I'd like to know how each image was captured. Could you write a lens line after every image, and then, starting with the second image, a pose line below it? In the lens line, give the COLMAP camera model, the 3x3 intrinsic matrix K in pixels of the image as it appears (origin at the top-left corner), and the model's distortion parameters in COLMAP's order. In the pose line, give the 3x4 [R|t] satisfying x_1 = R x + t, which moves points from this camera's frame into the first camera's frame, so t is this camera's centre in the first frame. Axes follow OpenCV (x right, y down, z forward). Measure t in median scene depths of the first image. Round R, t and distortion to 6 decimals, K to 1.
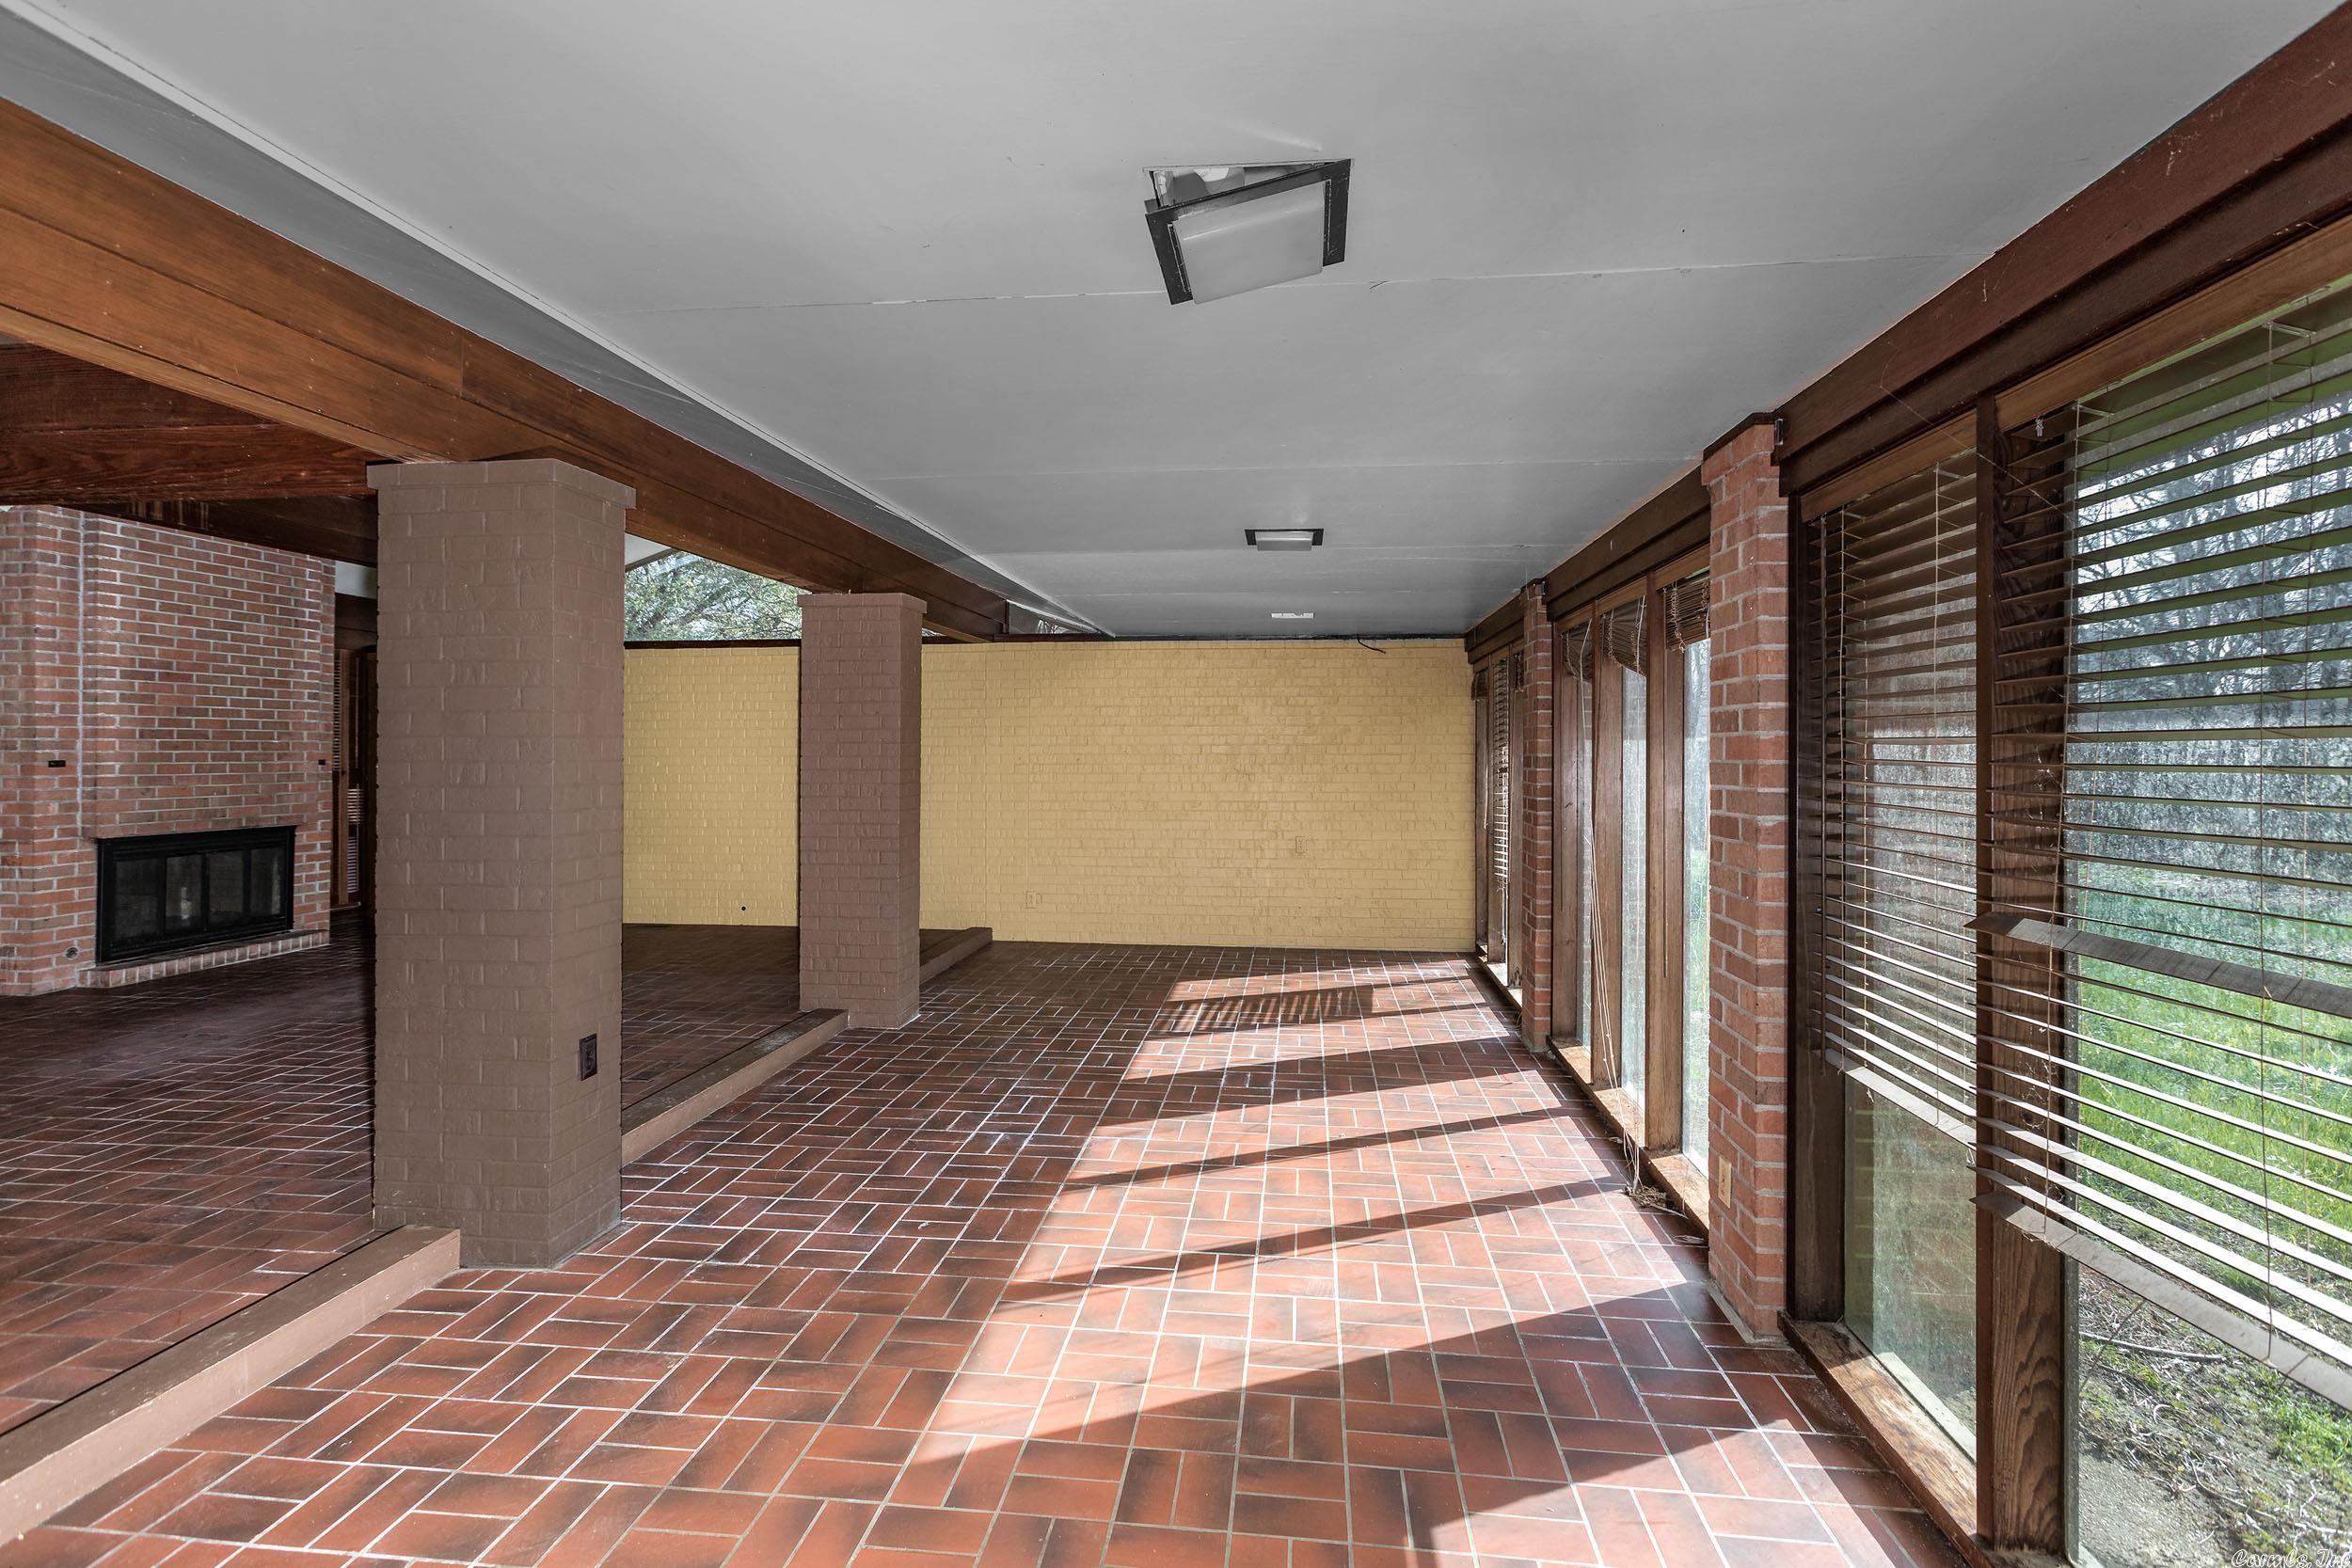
lens RADIAL K [[1075.9, 0, 1166.8], [0, 1075.9, 731.9], [0, 0, 1]] dist [-0.000964, 0.006536]
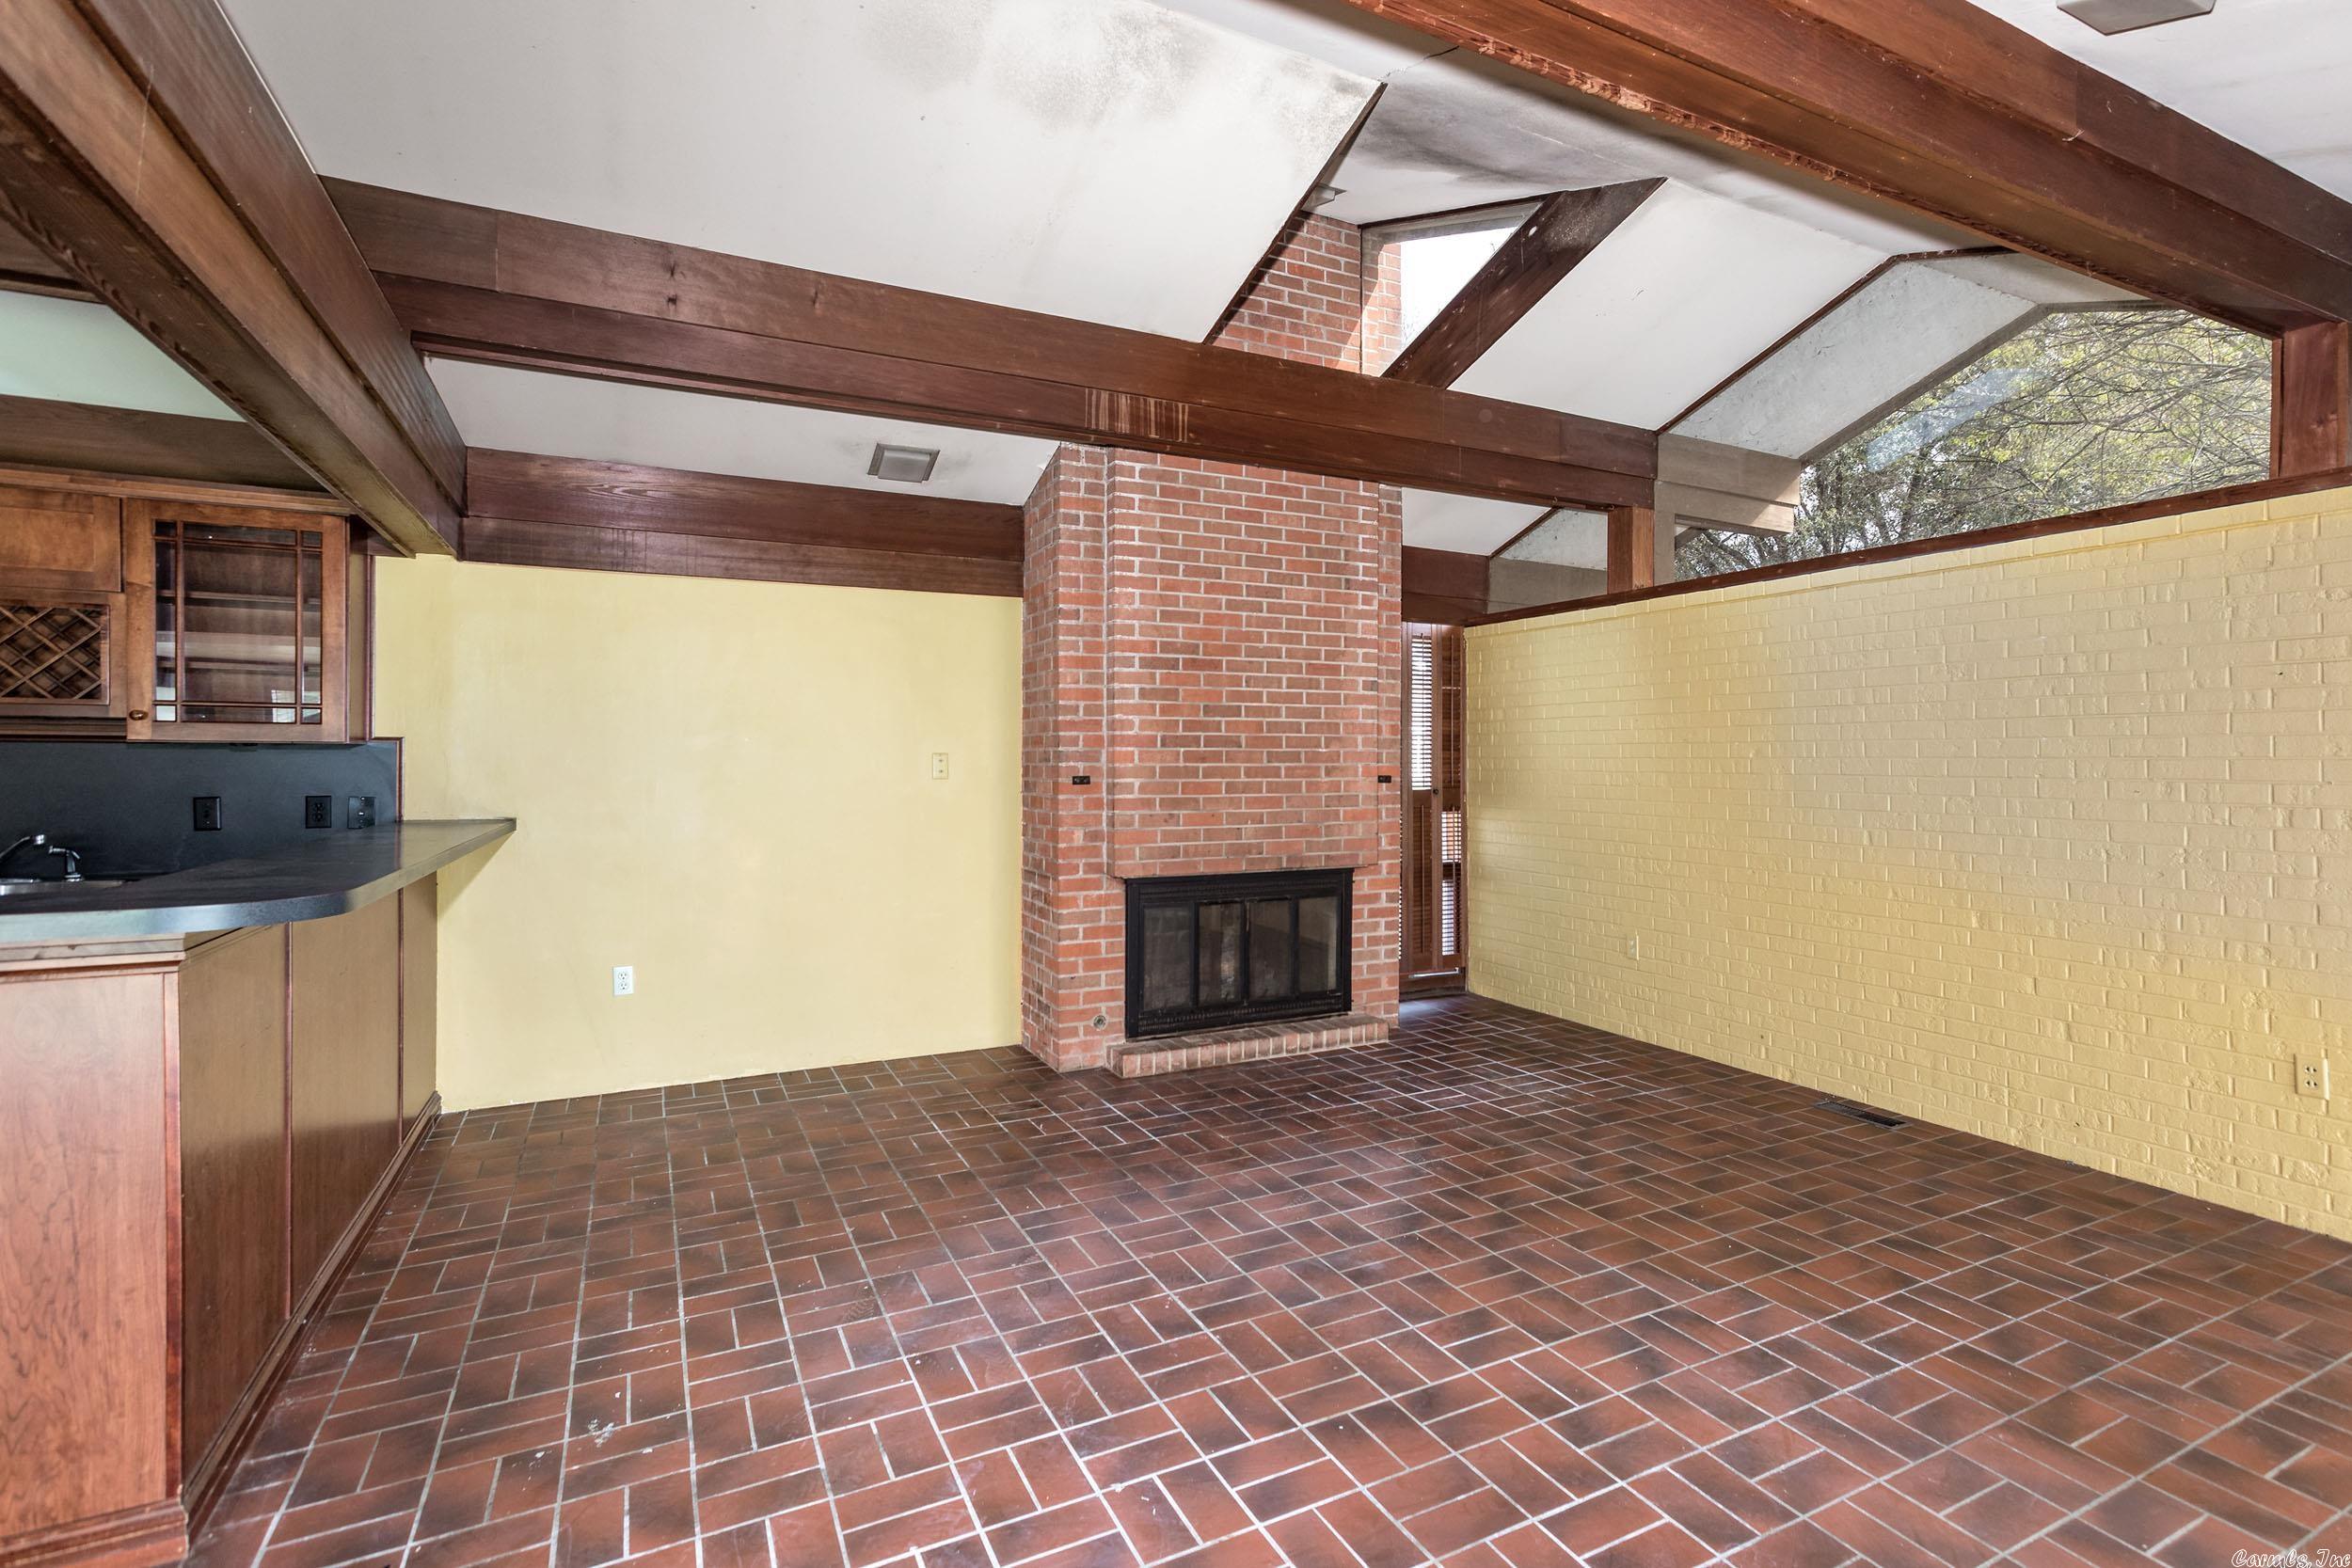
lens RADIAL K [[1102.8, 0, 1206.1], [0, 1102.8, 754.4], [0, 0, 1]] dist [-0.016355, 0.013338]
pose [[0.555023, 0.000434, -0.831835, -0.303814], [0.012010, 0.999891, 0.008534, 0.005024], [0.831748, -0.014727, 0.554958, 0.619043]]
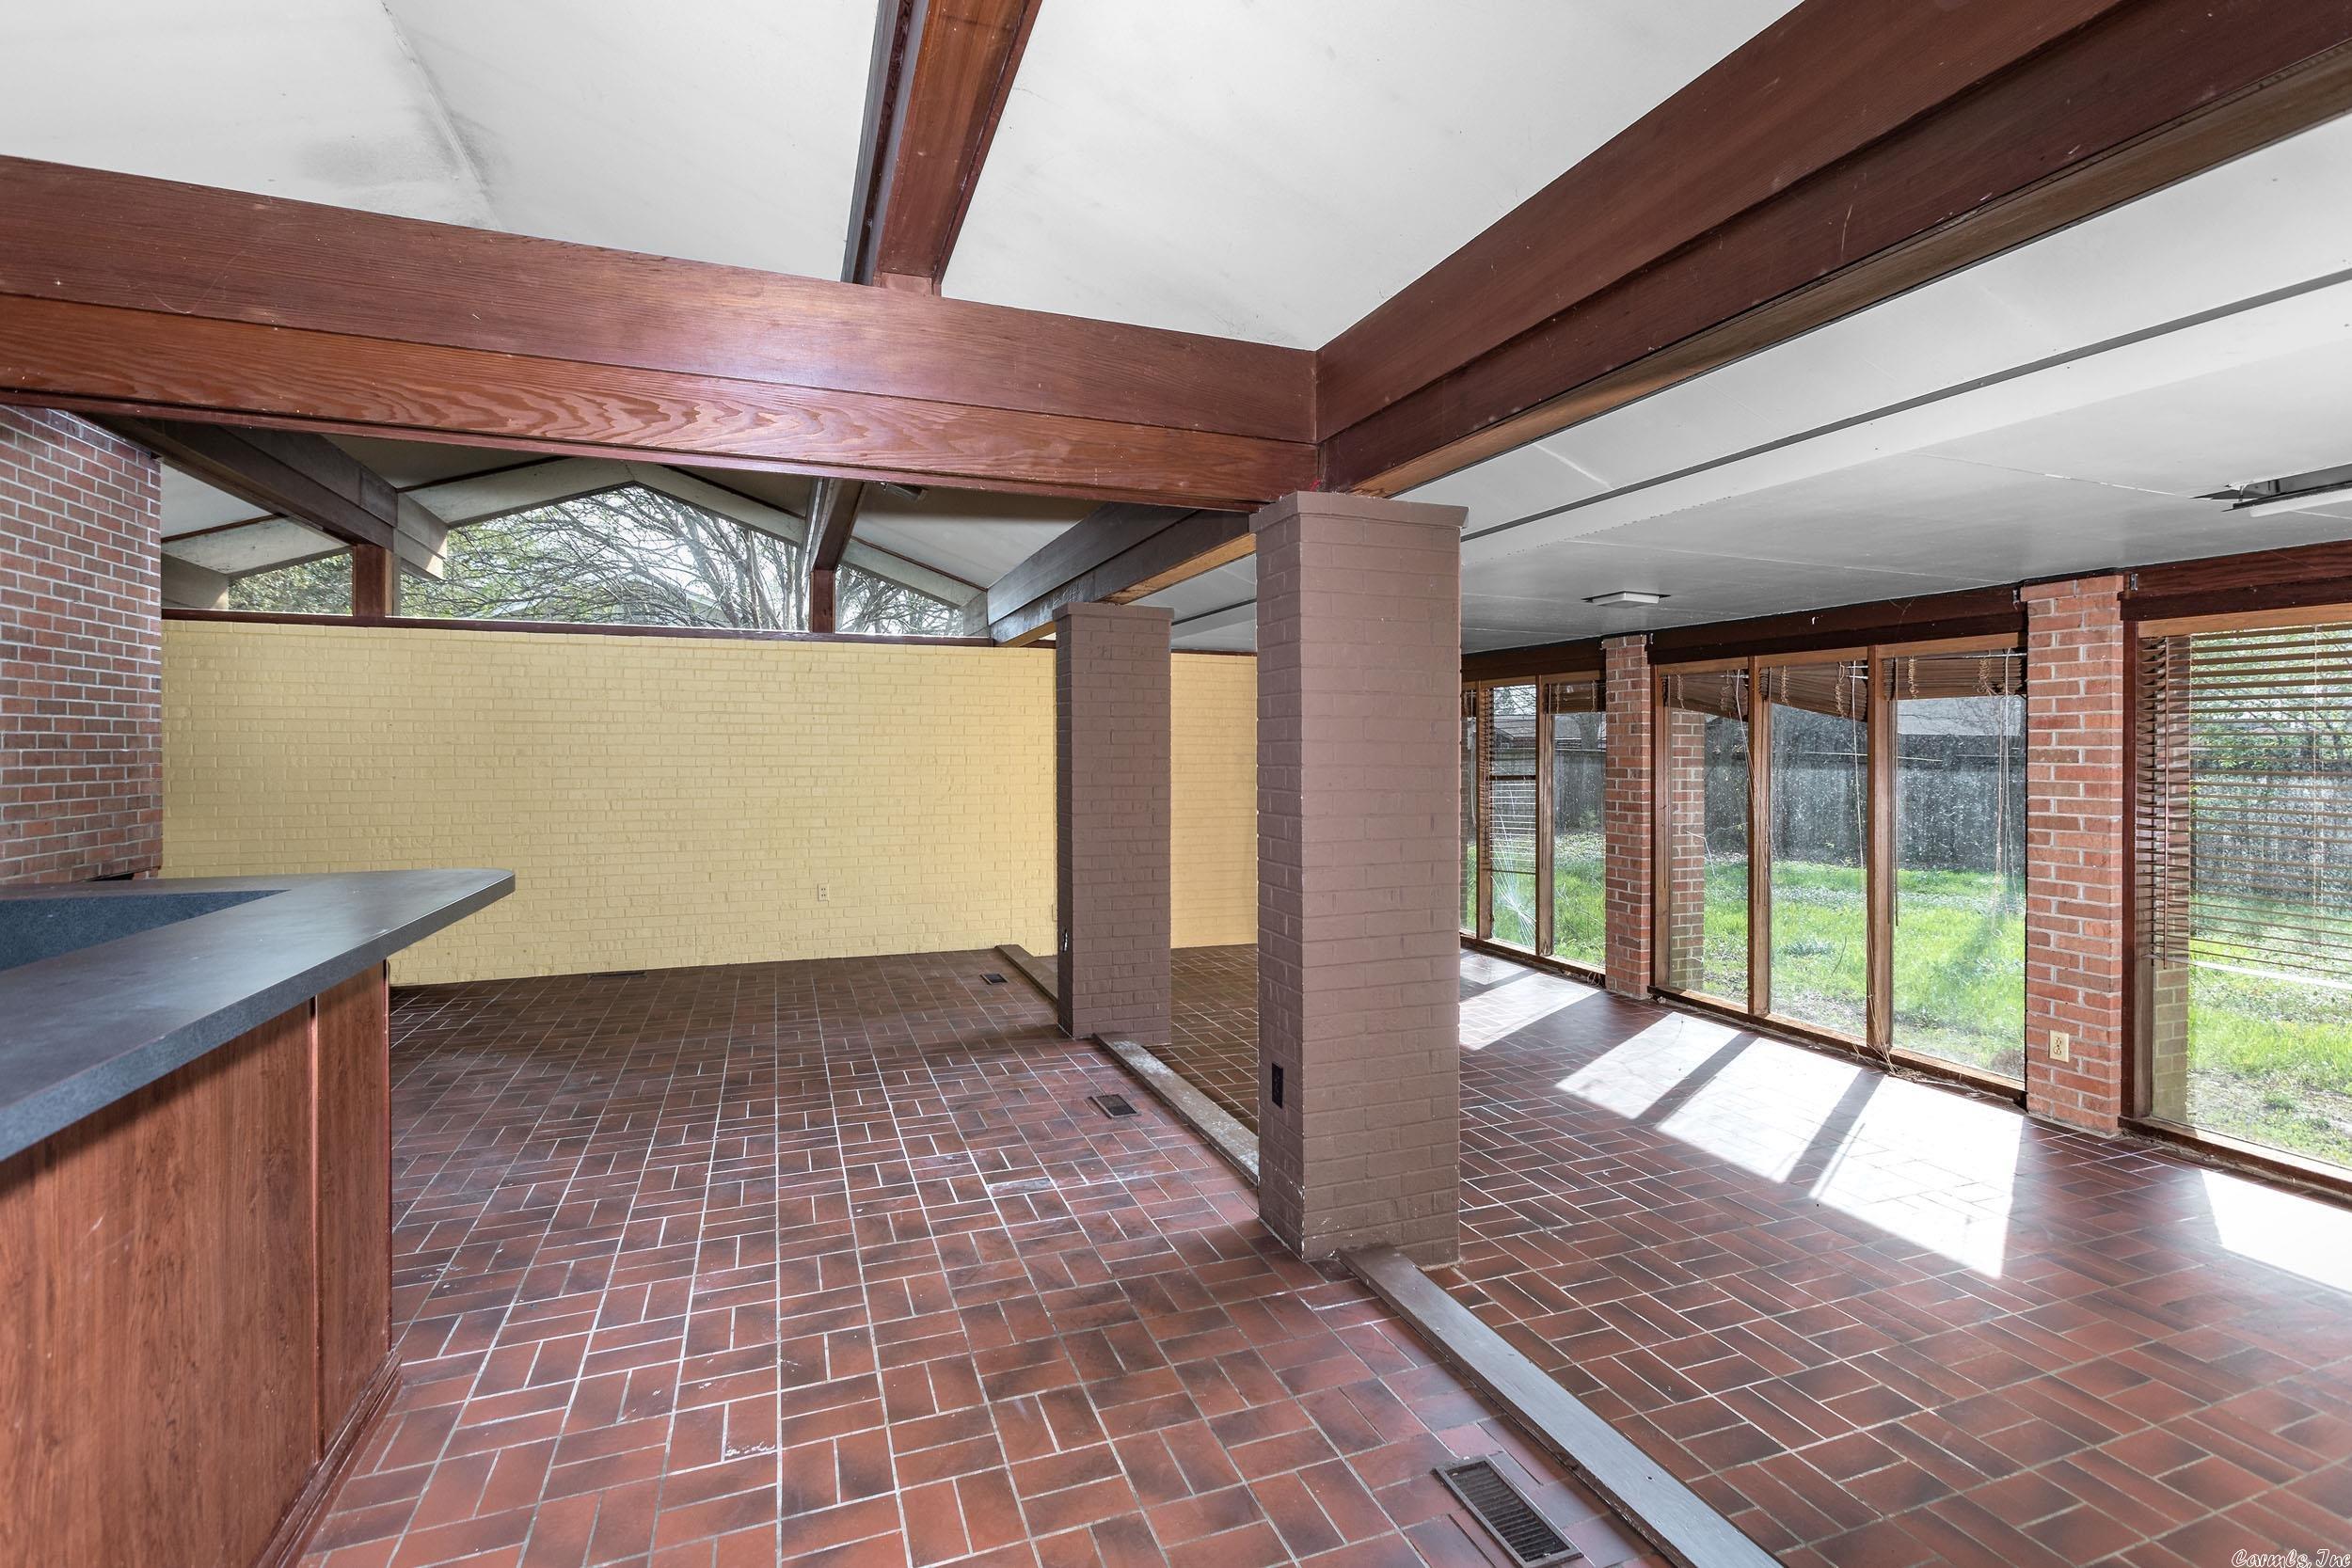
lens RADIAL K [[1102.8, 0, 1206.1], [0, 1102.8, 754.4], [0, 0, 1]] dist [-0.016355, 0.013338]
pose [[0.884443, 0.001027, 0.466647, -0.639897], [-0.012088, 0.999712, 0.020709, -0.013179], [-0.466491, -0.023957, 0.884201, 0.077849]]
